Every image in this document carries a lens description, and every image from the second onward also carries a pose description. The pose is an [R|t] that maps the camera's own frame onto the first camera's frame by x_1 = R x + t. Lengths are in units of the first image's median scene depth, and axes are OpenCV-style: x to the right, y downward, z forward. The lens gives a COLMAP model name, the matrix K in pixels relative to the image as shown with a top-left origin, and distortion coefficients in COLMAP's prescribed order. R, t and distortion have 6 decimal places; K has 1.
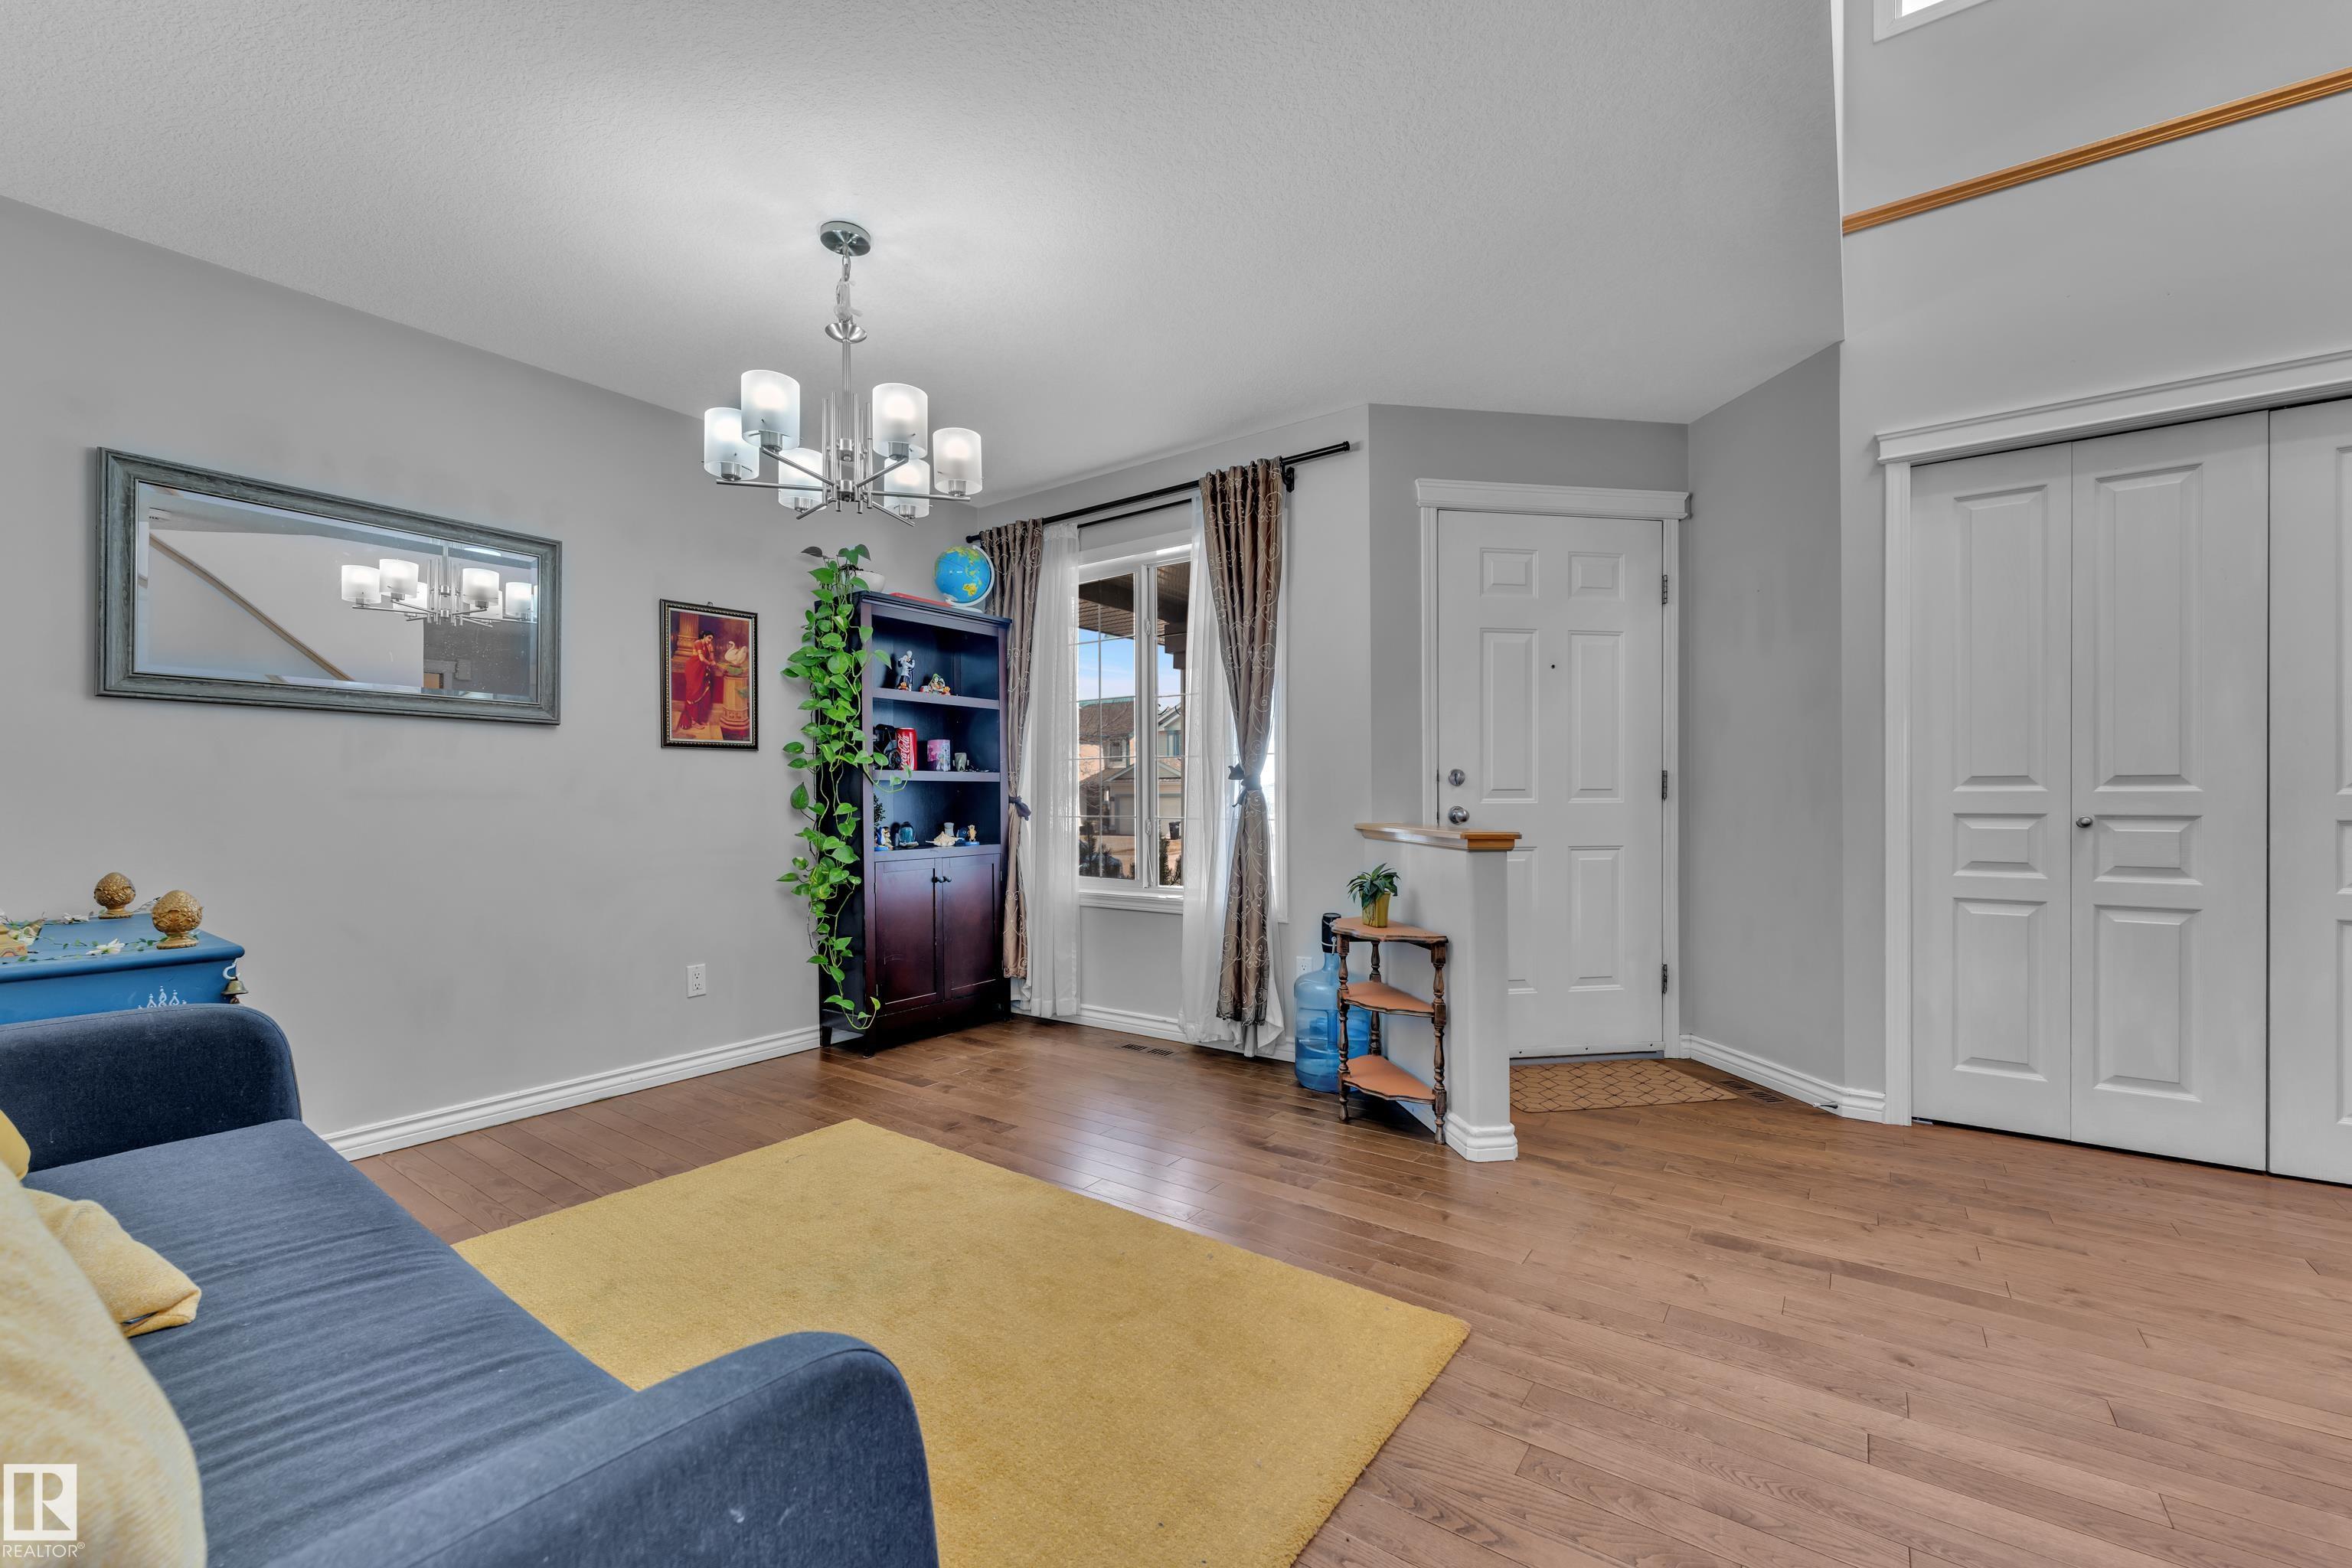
lens RADIAL K [[946.4, 0, 1189.3], [0, 946.4, 796.6], [0, 0, 1]] dist [-0.000984, -0.000080]
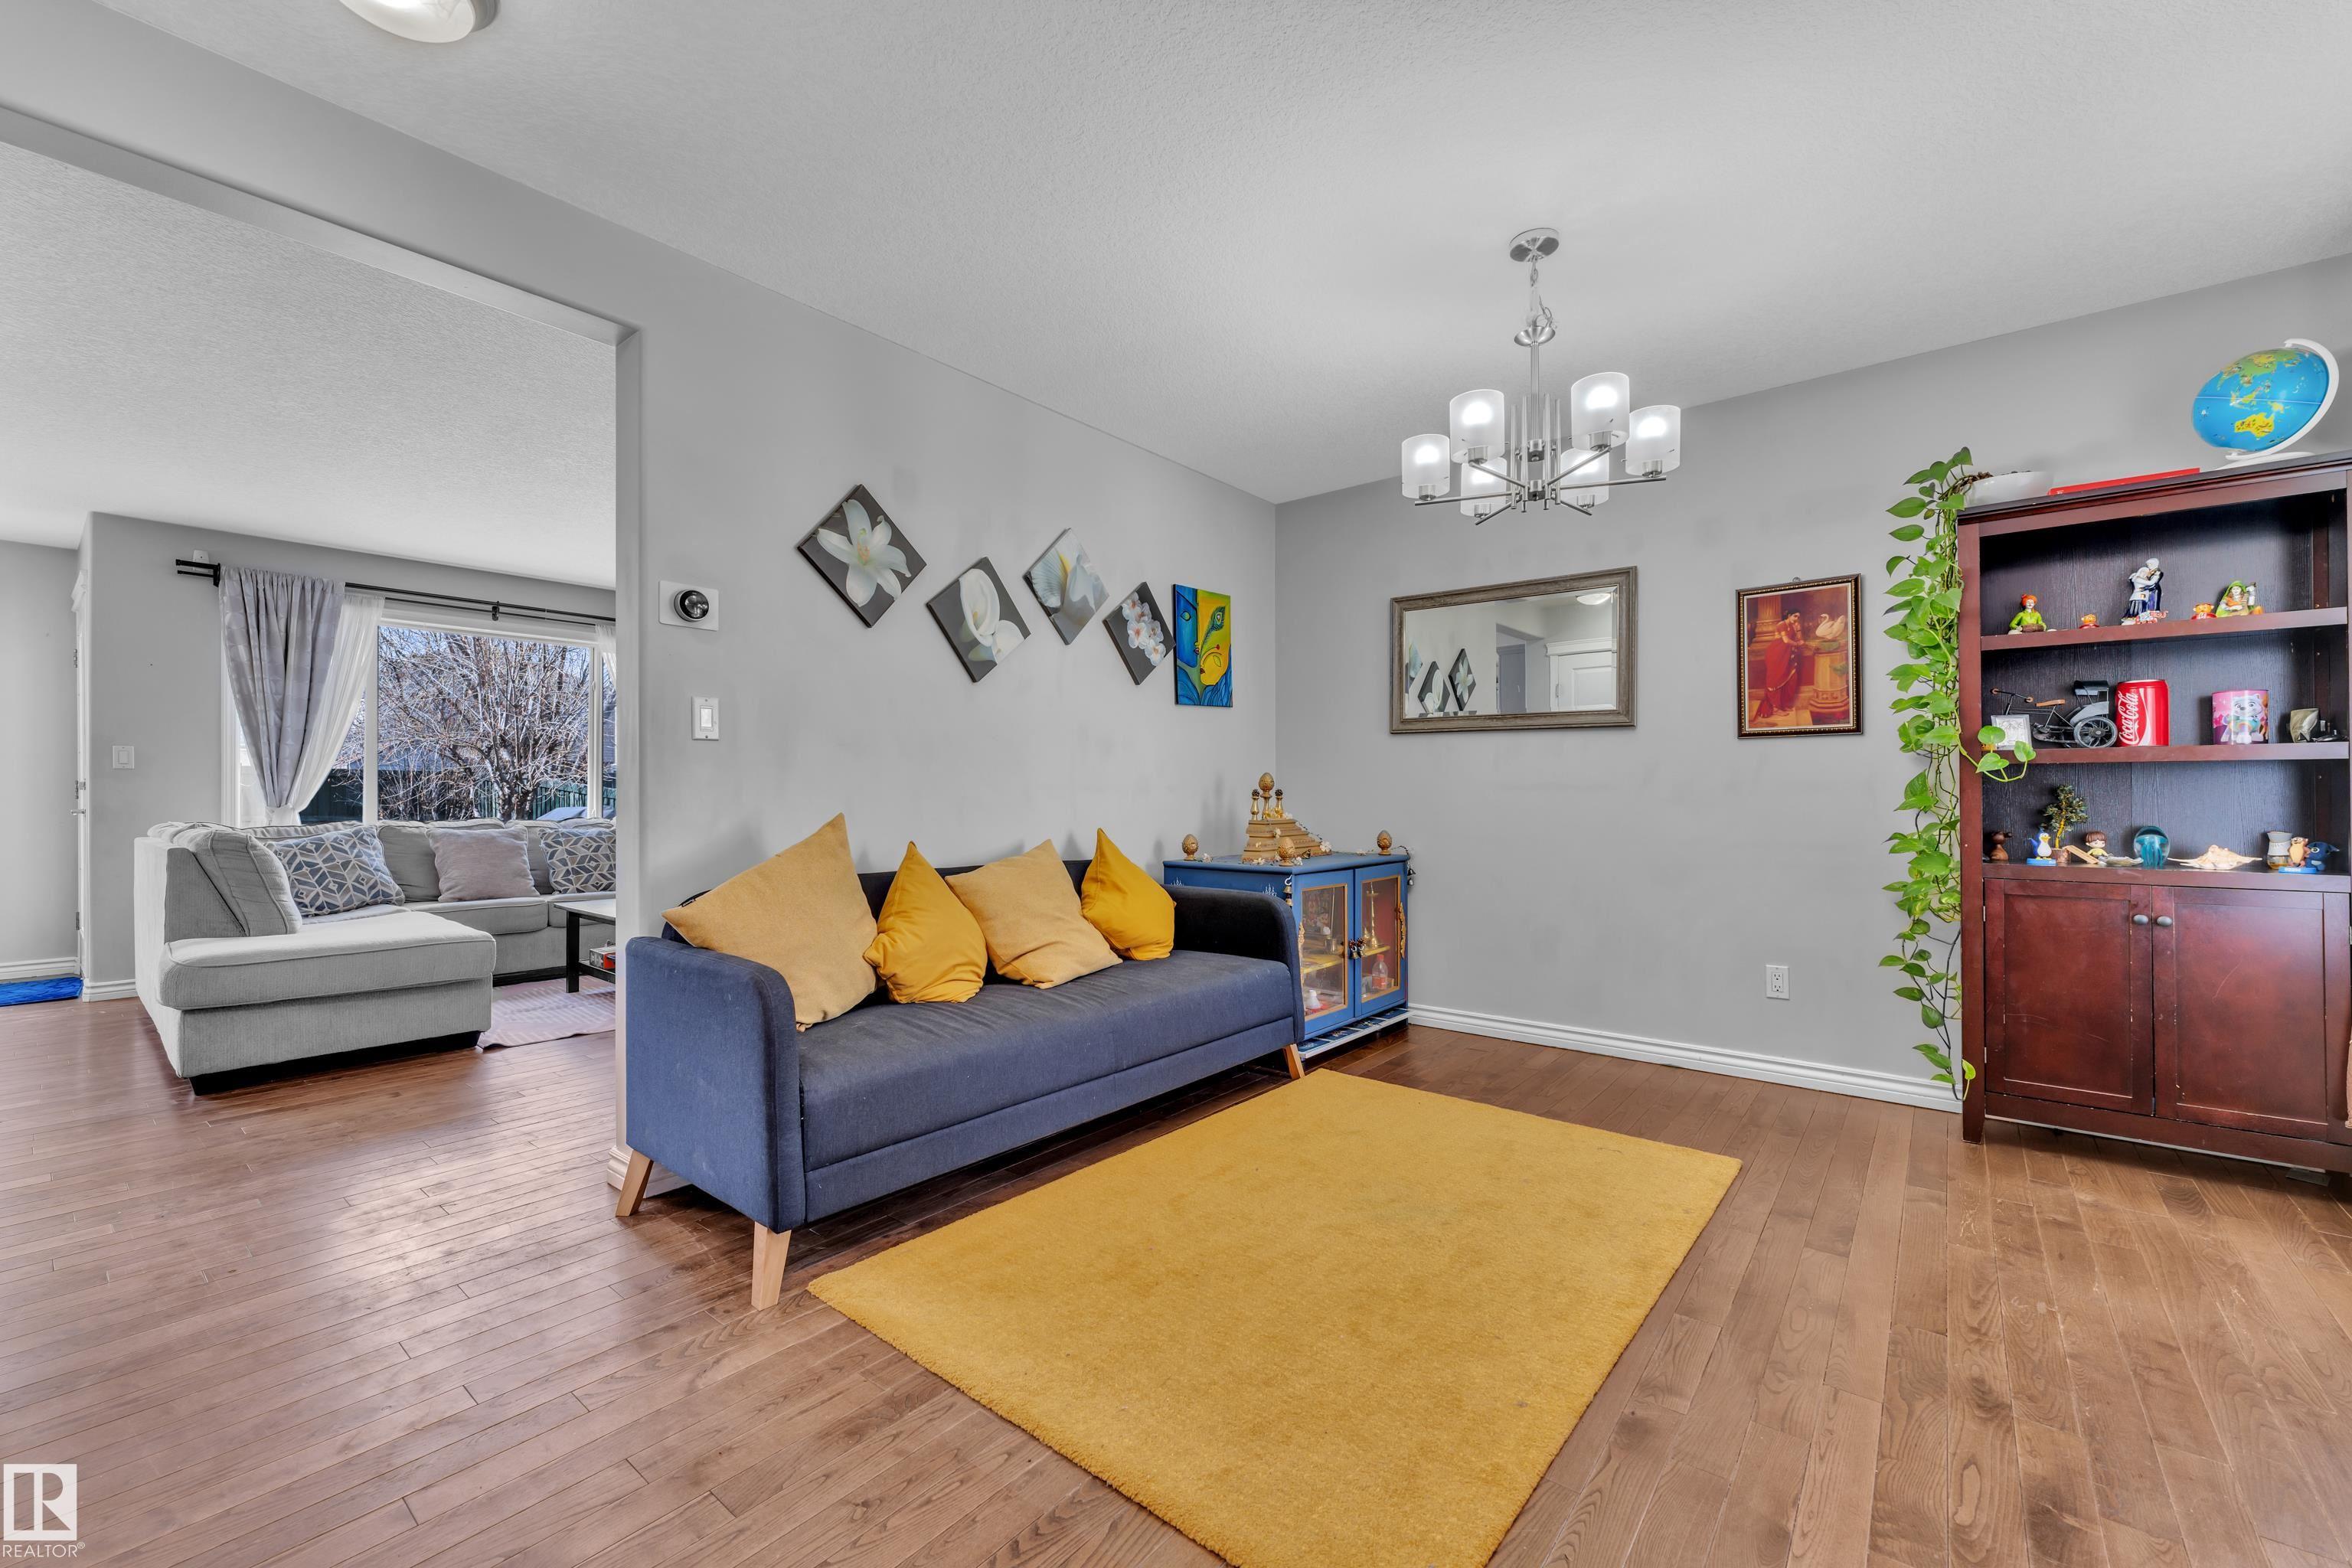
lens RADIAL K [[946.4, 0, 1171.8], [0, 946.4, 791.8], [0, 0, 1]] dist [-0.000984, -0.000080]
pose [[-0.069907, 0.003568, -0.997547, 0.465743], [0.002917, 0.999990, 0.003372, -0.000980], [0.997549, -0.002675, -0.069917, 0.462609]]
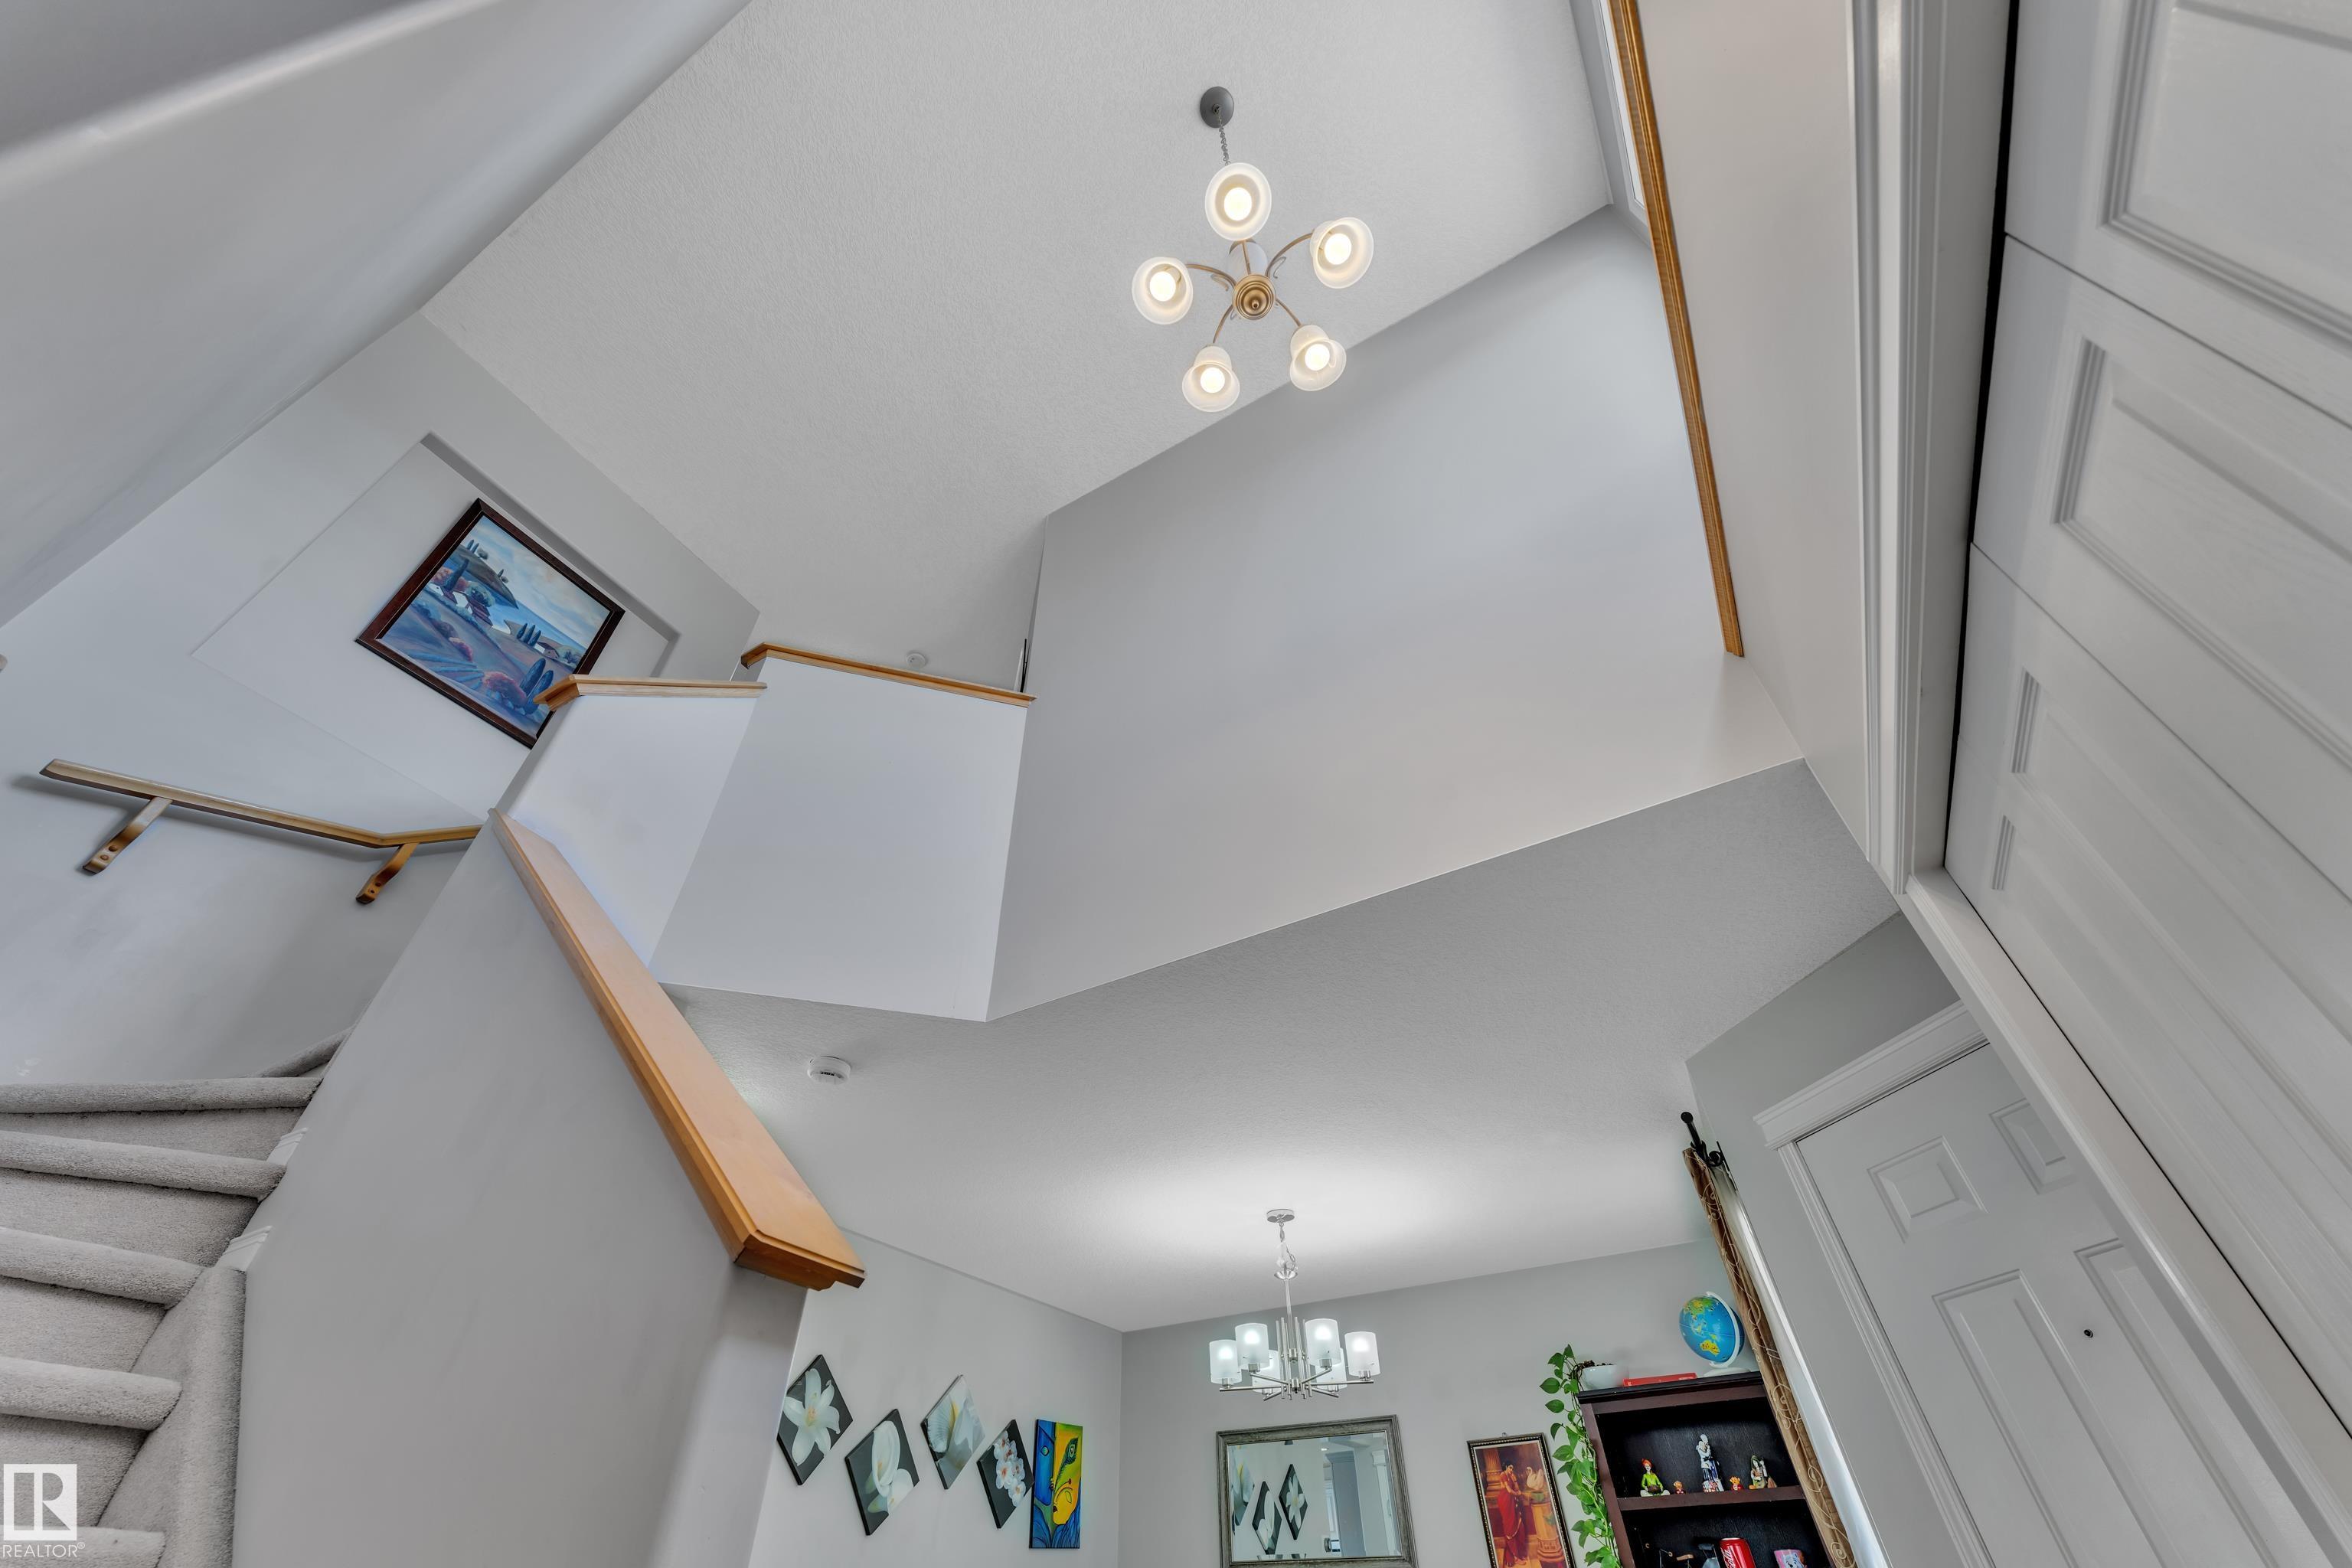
lens RADIAL K [[946.4, 0, 1172.5], [0, 946.4, 776.5], [0, 0, 1]] dist [-0.000984, -0.000080]
pose [[0.090158, -0.667670, -0.738978, 0.975920], [0.015053, 0.742829, -0.669312, -0.019470], [0.995814, 0.049220, 0.077022, 0.429731]]
